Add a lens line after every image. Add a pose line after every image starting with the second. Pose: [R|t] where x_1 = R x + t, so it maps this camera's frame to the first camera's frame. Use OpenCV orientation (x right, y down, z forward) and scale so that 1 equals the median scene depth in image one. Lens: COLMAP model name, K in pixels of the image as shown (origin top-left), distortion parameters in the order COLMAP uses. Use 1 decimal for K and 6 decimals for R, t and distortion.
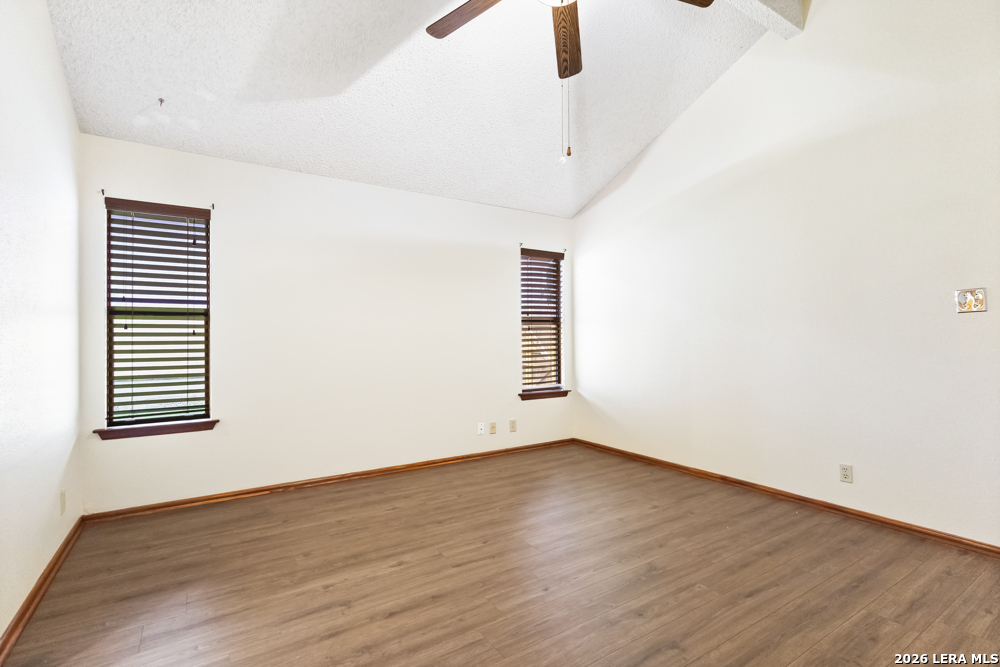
lens RADIAL K [[469.3, 0, 500.1], [0, 469.3, 339.7], [0, 0, 1]] dist [0.000984, 0.002828]
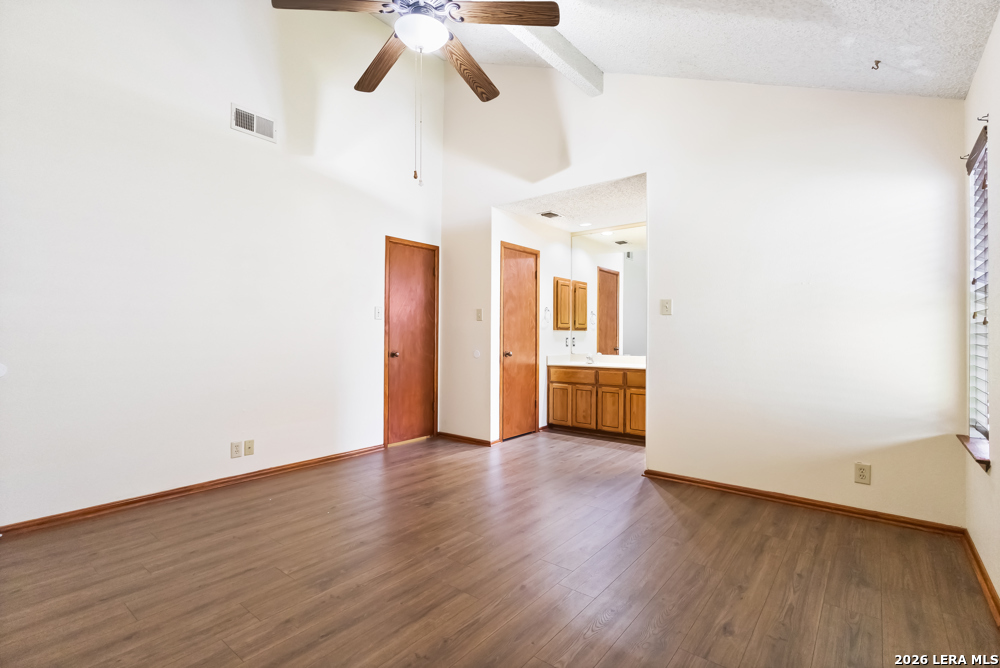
lens RADIAL K [[469.3, 0, 500.3], [0, 469.3, 333.6], [0, 0, 1]] dist [0.000984, 0.002828]
pose [[-0.947342, 0.003790, -0.320201, 0.266670], [0.002290, 0.999985, 0.005060, -0.001534], [0.320215, 0.004060, -0.947336, 1.803385]]
